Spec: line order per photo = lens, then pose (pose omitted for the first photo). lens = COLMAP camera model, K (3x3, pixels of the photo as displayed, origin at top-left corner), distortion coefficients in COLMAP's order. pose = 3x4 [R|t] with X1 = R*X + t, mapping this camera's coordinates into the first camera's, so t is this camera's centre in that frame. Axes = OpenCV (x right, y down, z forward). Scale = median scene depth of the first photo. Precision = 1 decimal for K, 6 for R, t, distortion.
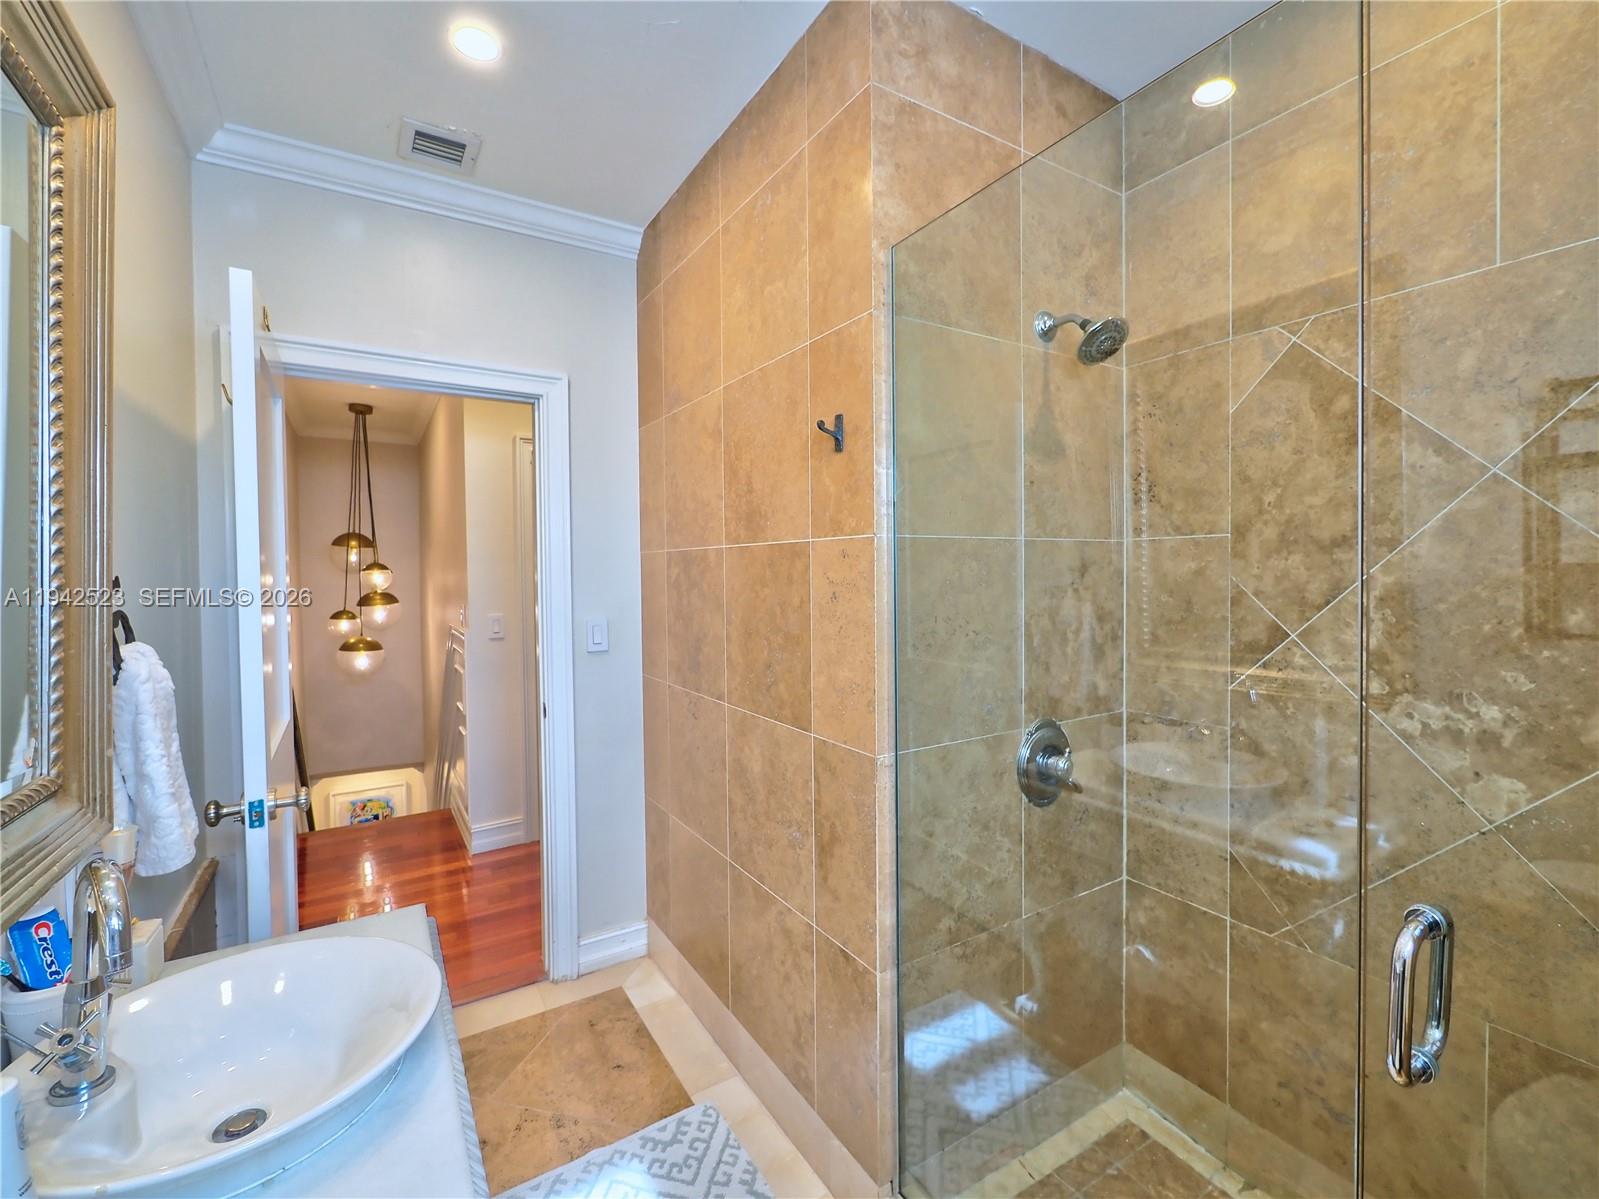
lens RADIAL K [[681.3, 0, 792.1], [0, 681.3, 592.3], [0, 0, 1]] dist [-0.009036, 0.000658]
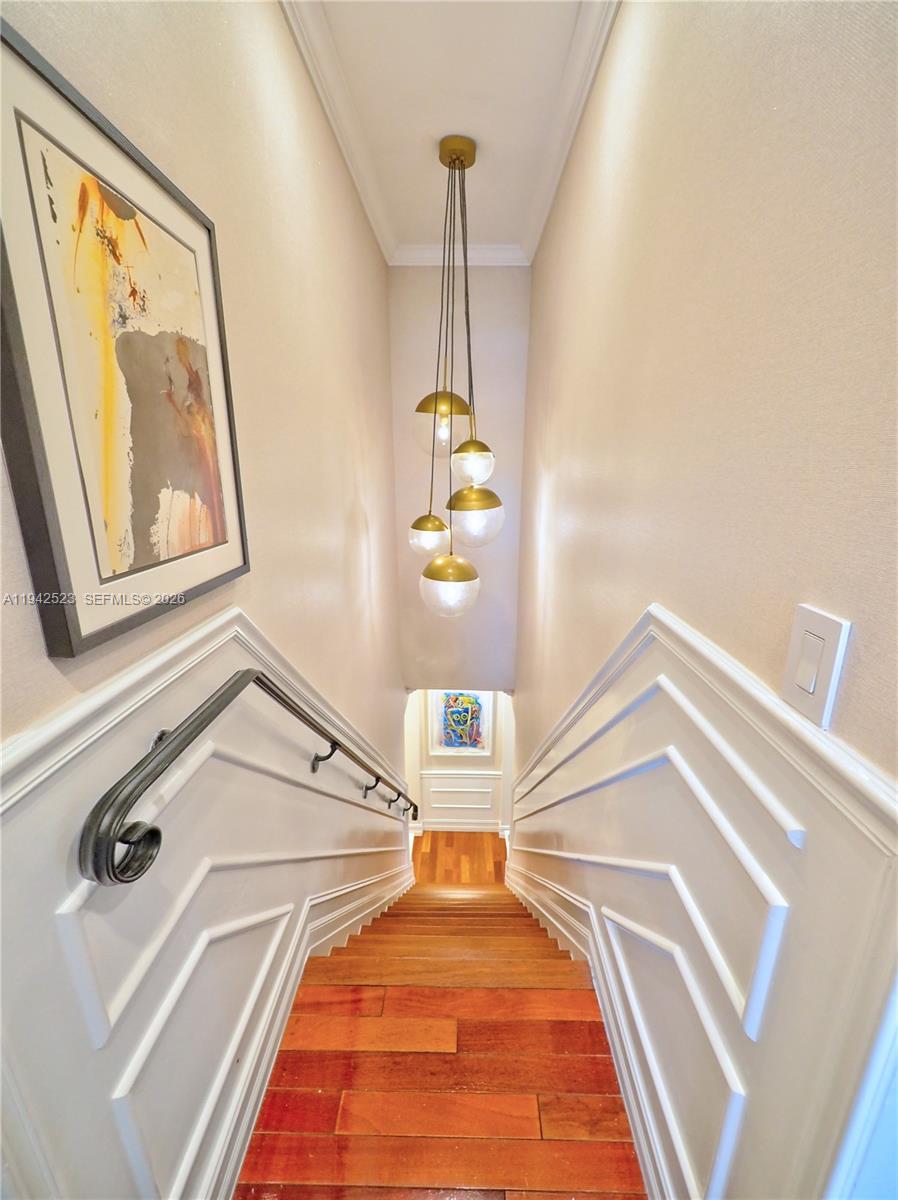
lens RADIAL K [[511.3, 0, 449.0], [0, 511.3, 600.0], [0, 0, 1]] dist [-0.009036, 0.000658]
pose [[0.826690, 0.147116, -0.543085, -0.356178], [-0.018514, 0.971803, 0.235068, -0.010628], [0.562354, -0.184273, 0.806103, 0.584725]]
